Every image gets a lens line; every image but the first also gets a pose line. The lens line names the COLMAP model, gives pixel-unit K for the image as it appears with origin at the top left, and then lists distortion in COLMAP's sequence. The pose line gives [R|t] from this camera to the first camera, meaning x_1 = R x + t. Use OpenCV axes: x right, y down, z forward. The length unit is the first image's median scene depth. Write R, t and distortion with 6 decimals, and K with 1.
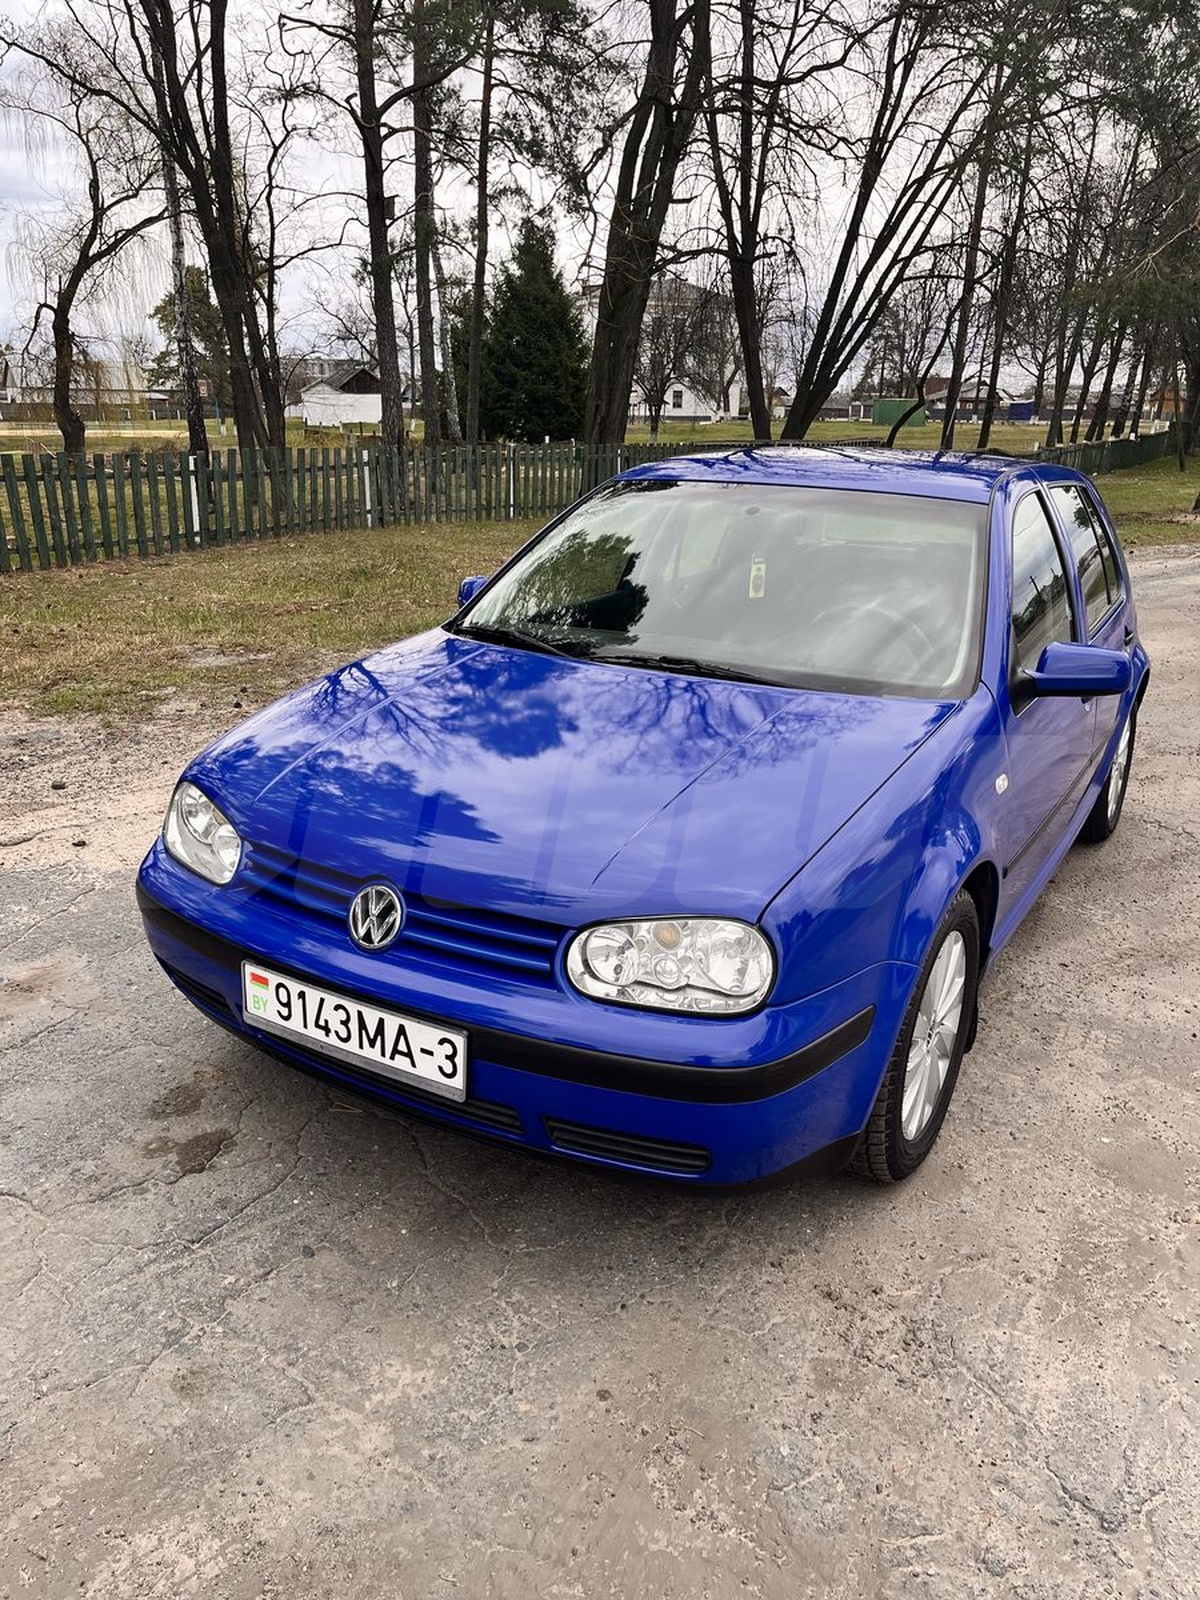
lens RADIAL K [[1206.3, 0, 605.0], [0, 1206.3, 800.9], [0, 0, 1]] dist [0.011190, 0.001604]
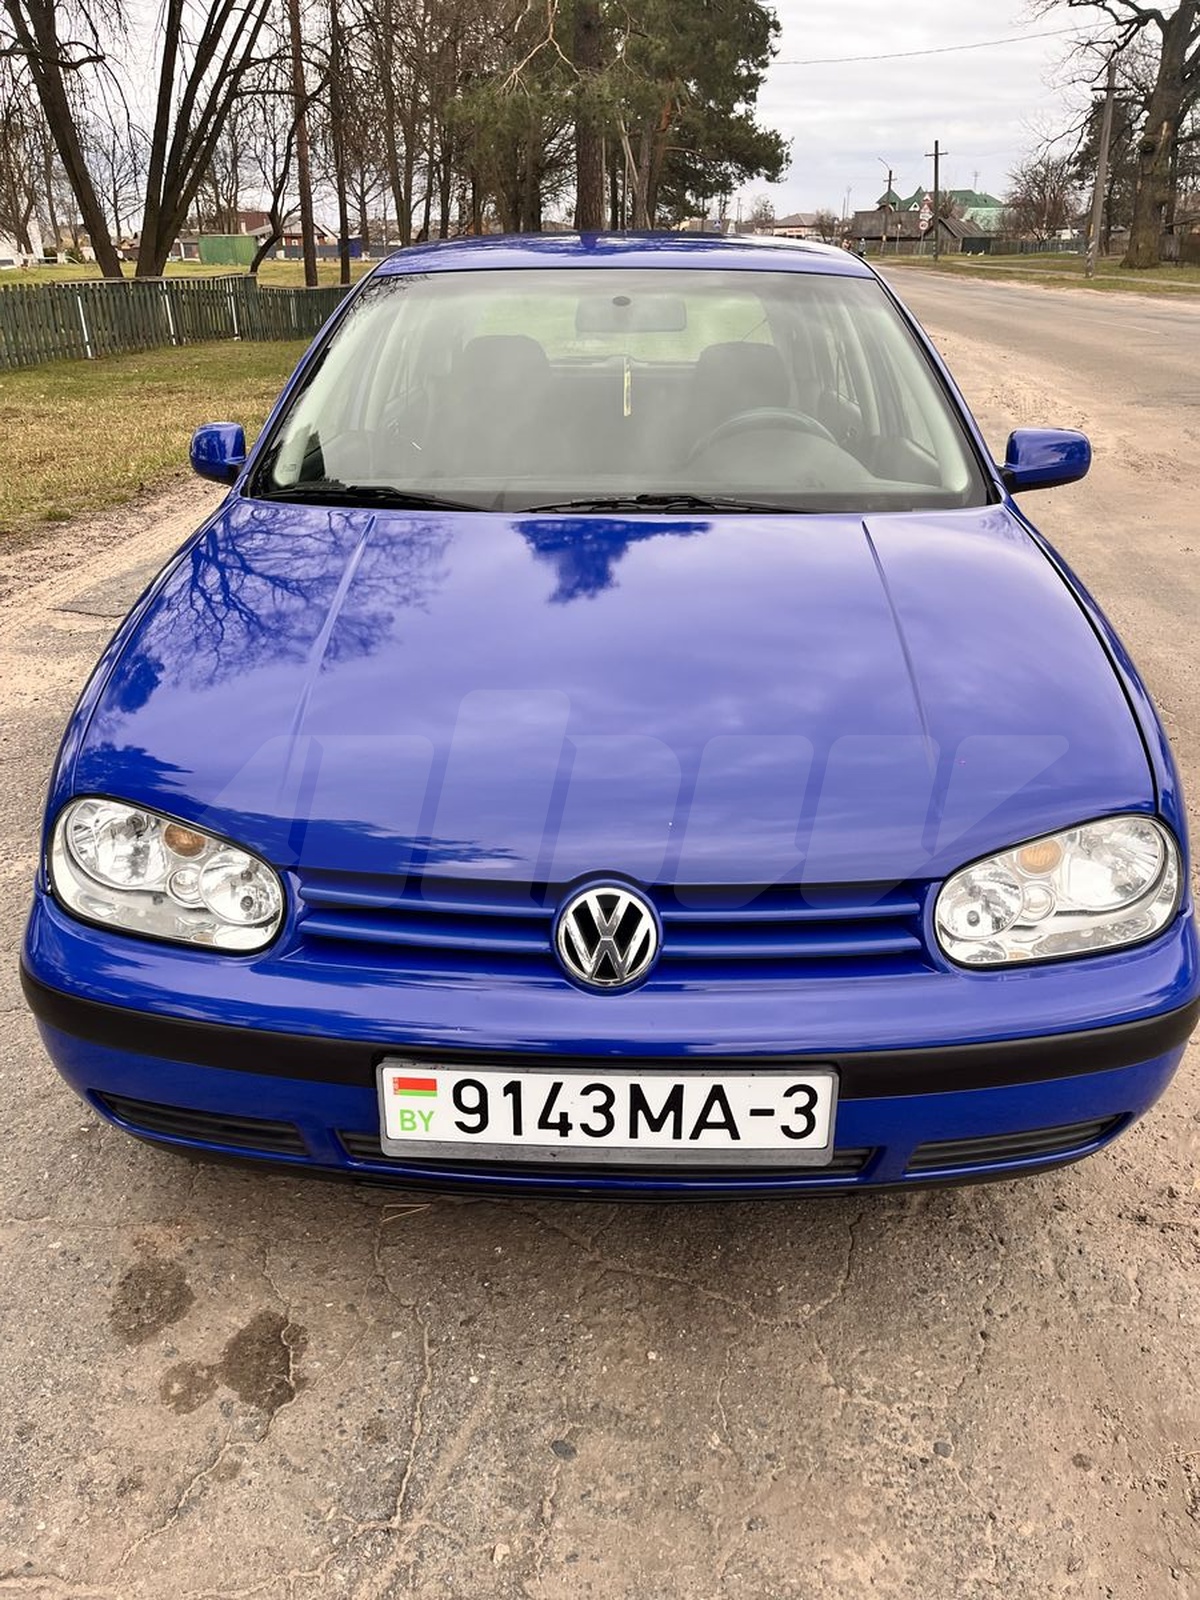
lens RADIAL K [[1200.8, 0, 610.8], [0, 1200.8, 793.2], [0, 0, 1]] dist [0.072000, -0.107307]
pose [[0.874334, -0.217746, 0.433736, -0.452189], [0.168616, 0.974319, 0.149233, -0.074086], [-0.455093, -0.057344, 0.888596, 0.437396]]
